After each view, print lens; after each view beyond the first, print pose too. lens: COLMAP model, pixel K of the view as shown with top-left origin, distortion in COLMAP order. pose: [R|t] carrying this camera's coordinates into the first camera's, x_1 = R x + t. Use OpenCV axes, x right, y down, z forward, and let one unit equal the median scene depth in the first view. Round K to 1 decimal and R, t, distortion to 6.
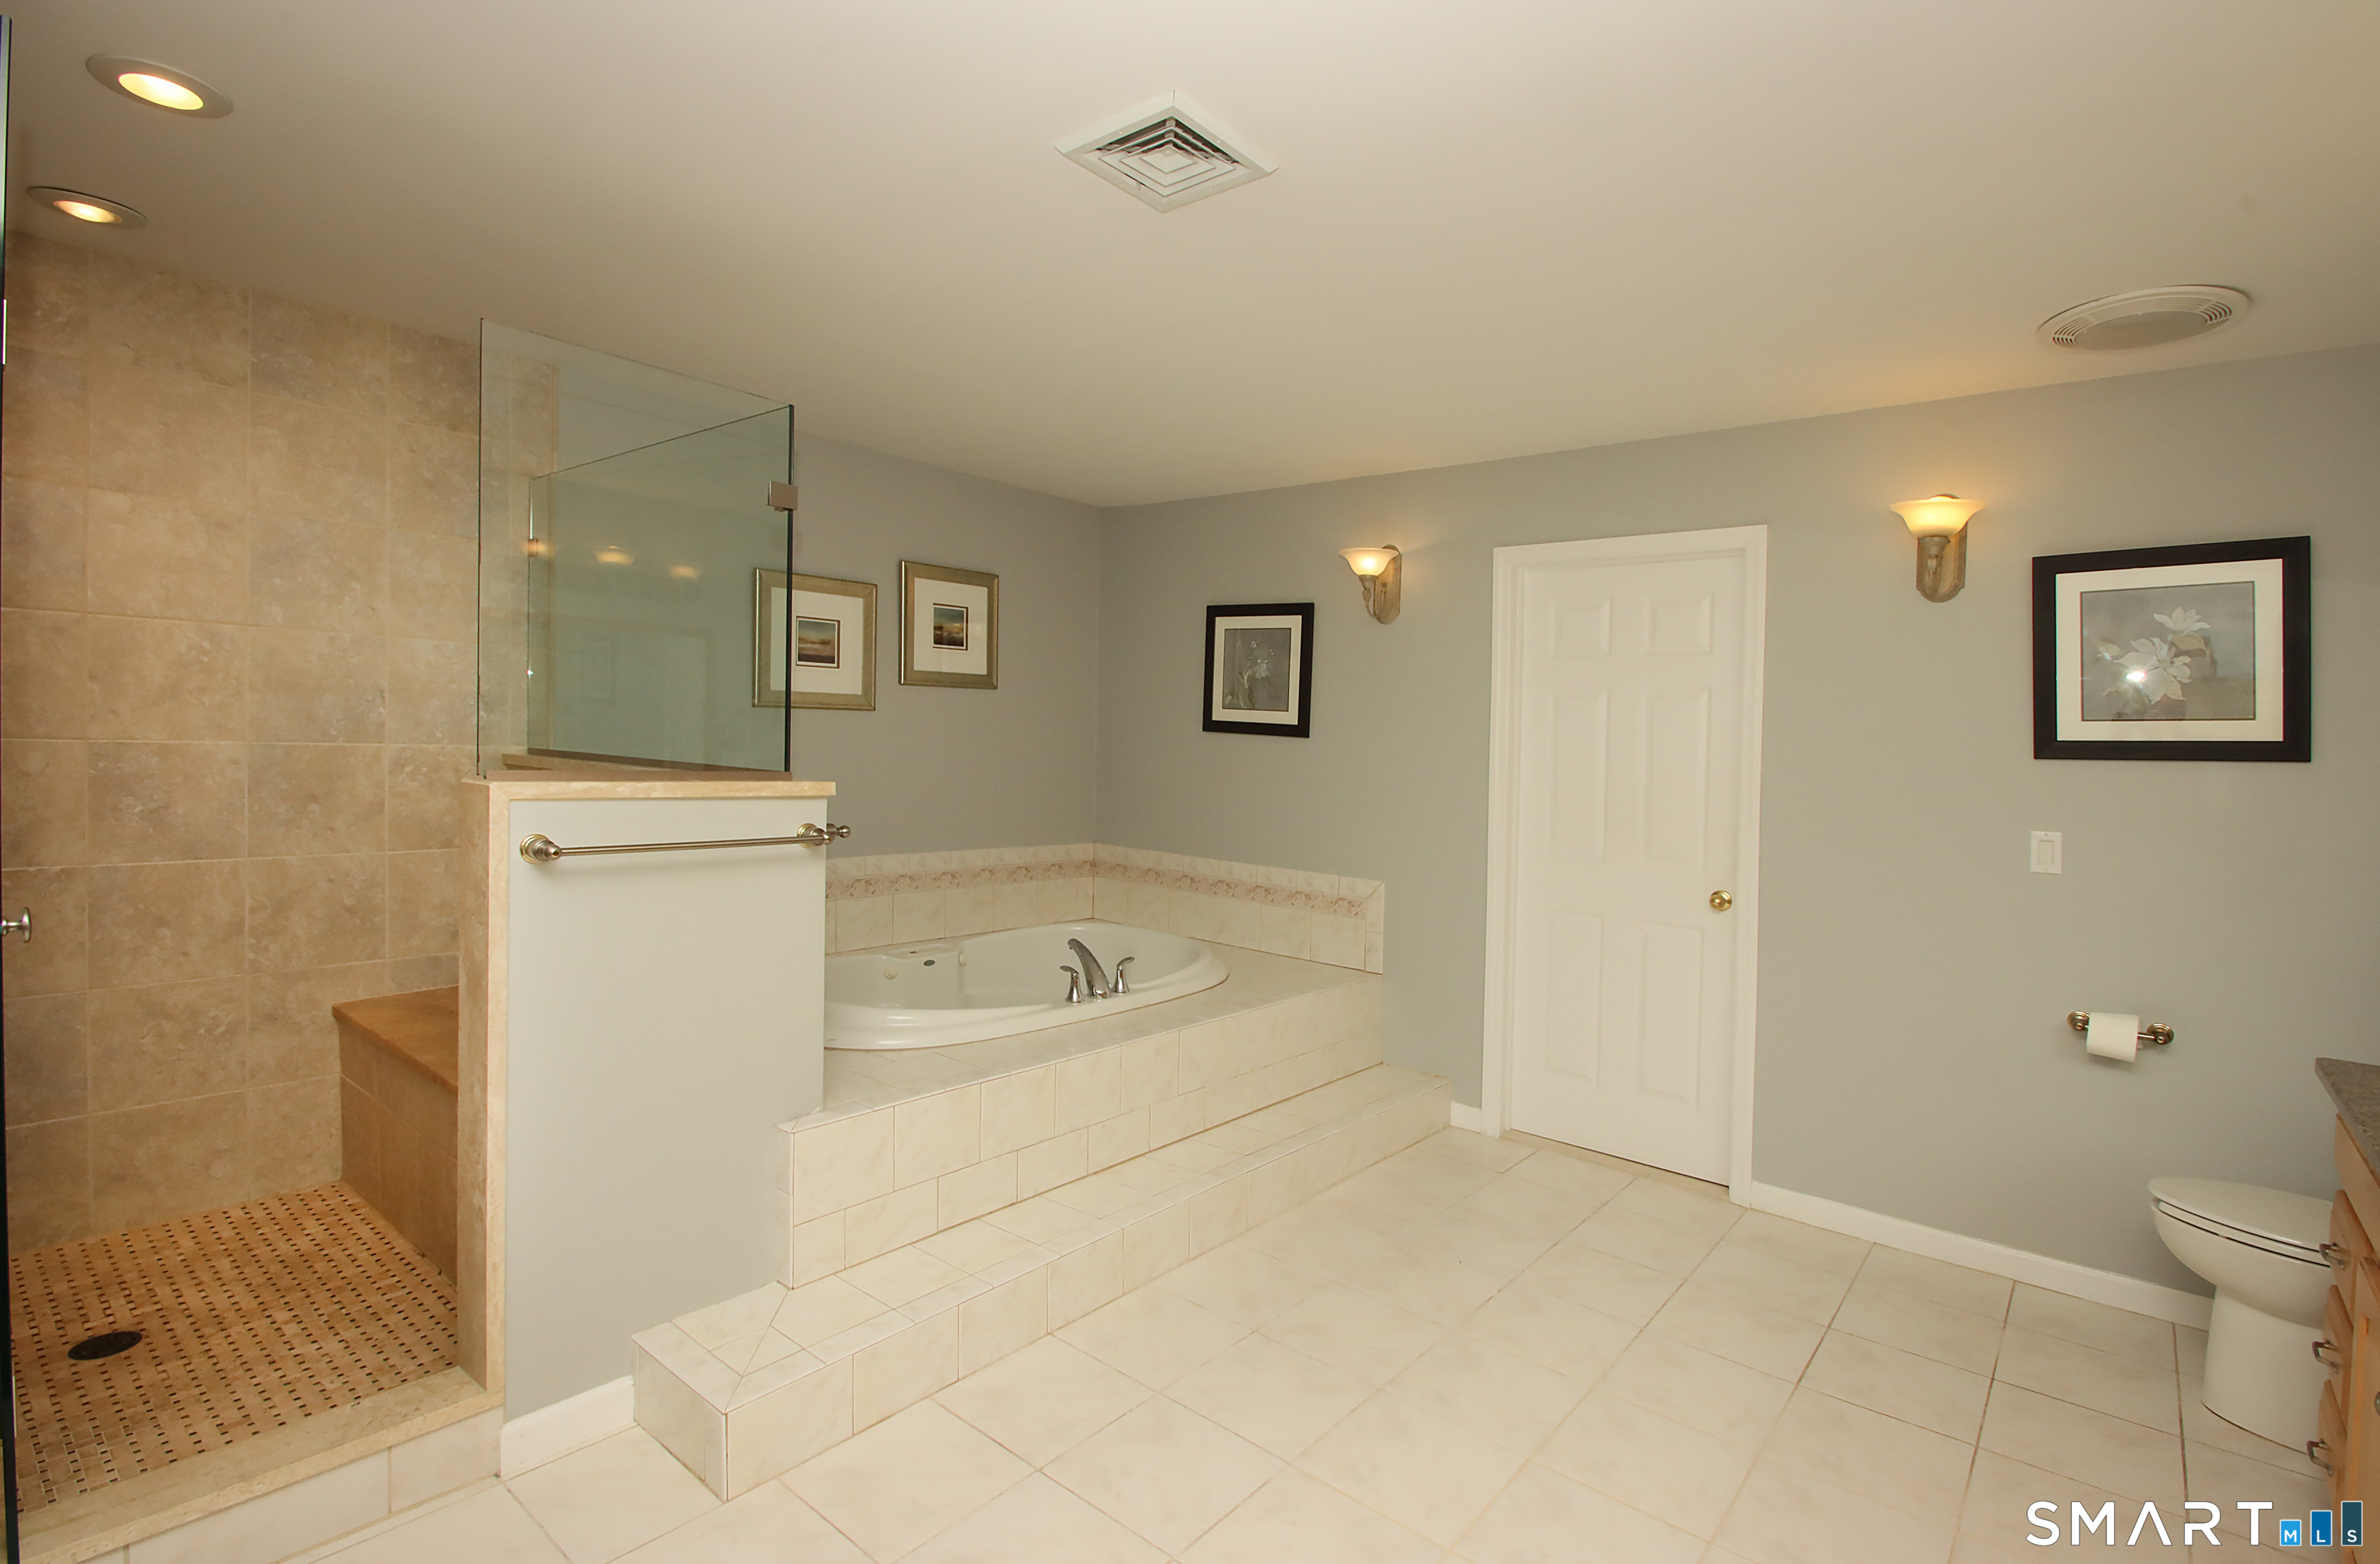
lens RADIAL K [[1130.8, 0, 1188.1], [0, 1130.8, 725.7], [0, 0, 1]] dist [-0.001075, -0.000145]
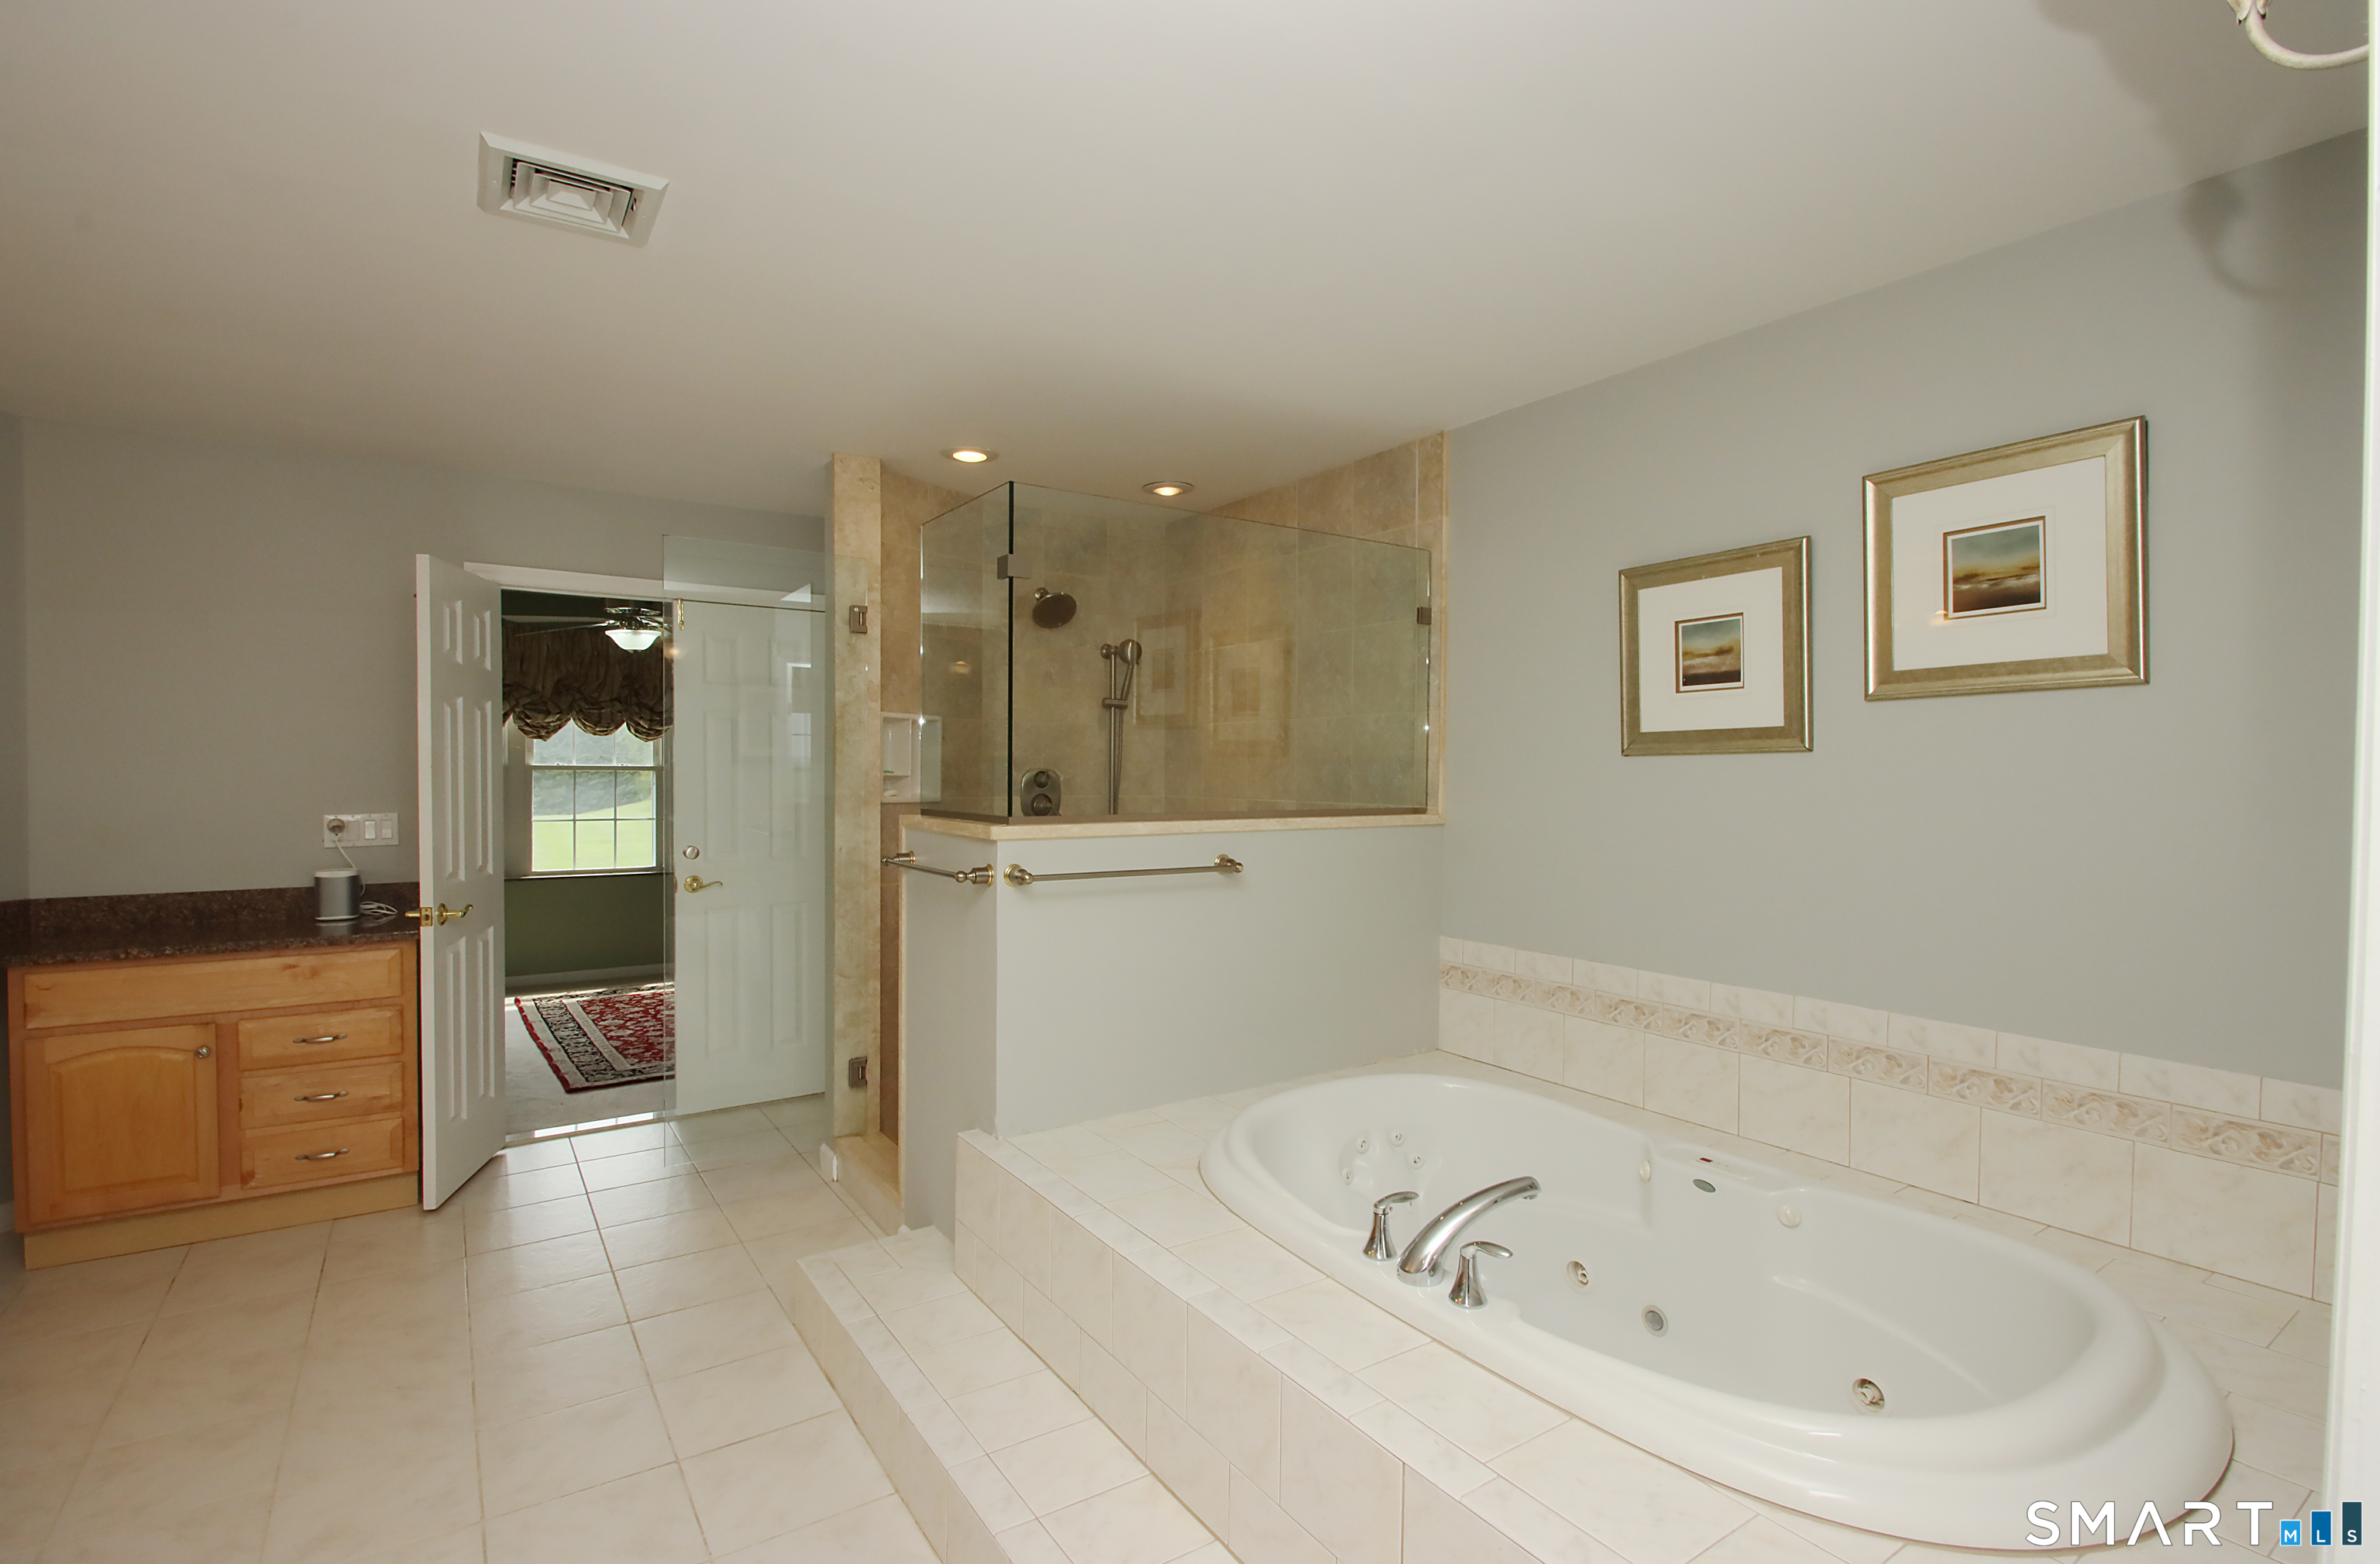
lens RADIAL K [[1139.7, 0, 1190.0], [0, 1139.7, 782.0], [0, 0, 1]] dist [0.037348, -0.000201]
pose [[-0.265314, -0.028579, -0.963739, 0.391074], [-0.001430, 0.999571, -0.029248, 0.021301], [0.964161, -0.006382, -0.265241, 0.862302]]
